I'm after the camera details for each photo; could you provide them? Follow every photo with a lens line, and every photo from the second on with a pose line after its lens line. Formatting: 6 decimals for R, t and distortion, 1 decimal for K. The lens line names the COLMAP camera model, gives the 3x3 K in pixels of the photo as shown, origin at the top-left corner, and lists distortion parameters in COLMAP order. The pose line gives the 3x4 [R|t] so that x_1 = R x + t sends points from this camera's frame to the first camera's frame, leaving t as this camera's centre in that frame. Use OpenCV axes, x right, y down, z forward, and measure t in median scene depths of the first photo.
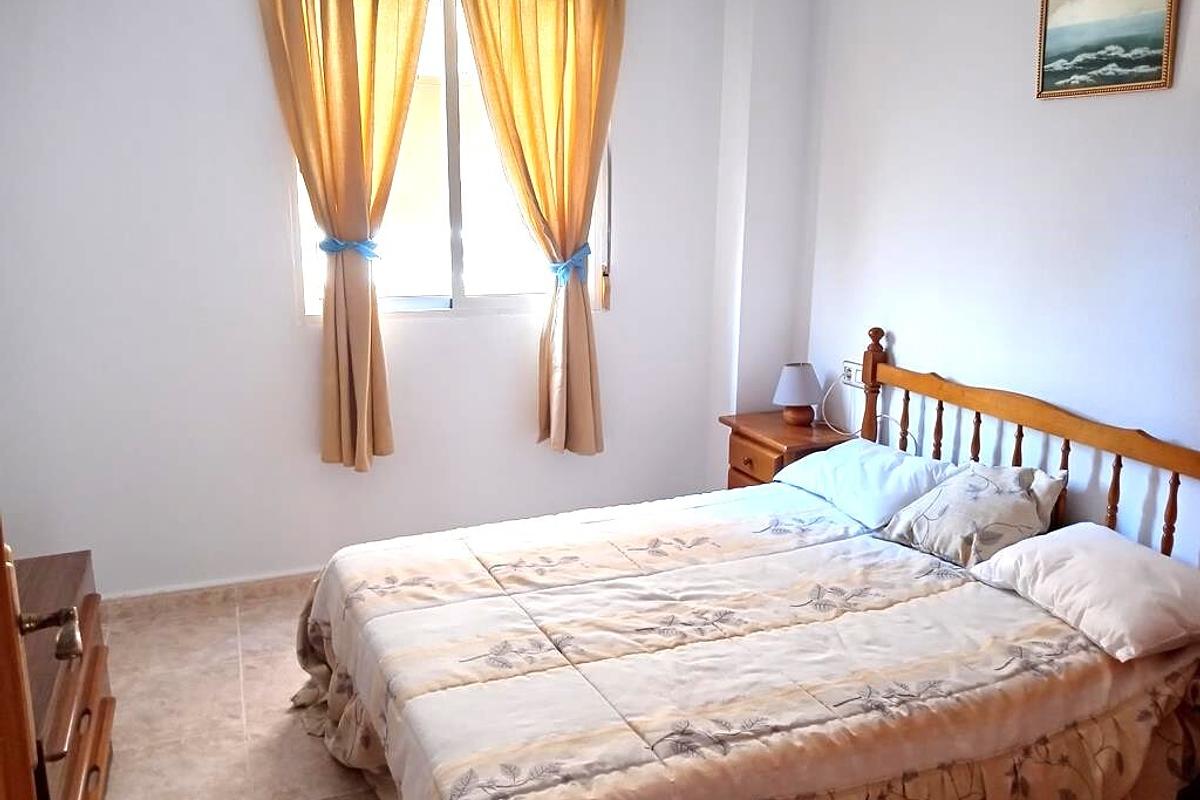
lens RADIAL K [[958.8, 0, 609.1], [0, 958.8, 397.8], [0, 0, 1]] dist [0.008900, -0.059684]
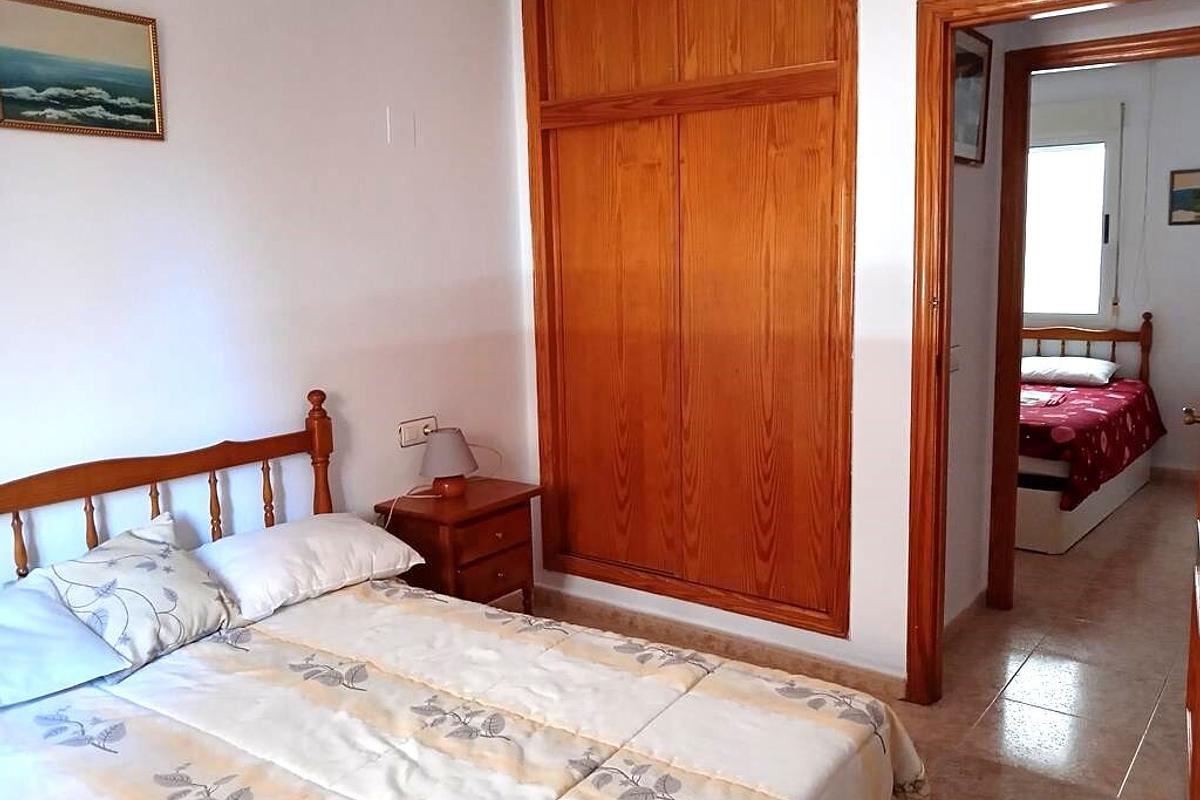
lens RADIAL K [[958.8, 0, 609.1], [0, 958.8, 397.8], [0, 0, 1]] dist [0.008900, -0.059684]
pose [[-0.522818, -0.132483, 0.842086, -0.602746], [0.186682, 0.946075, 0.264747, -0.220393], [-0.831752, 0.295617, -0.469893, 1.078867]]
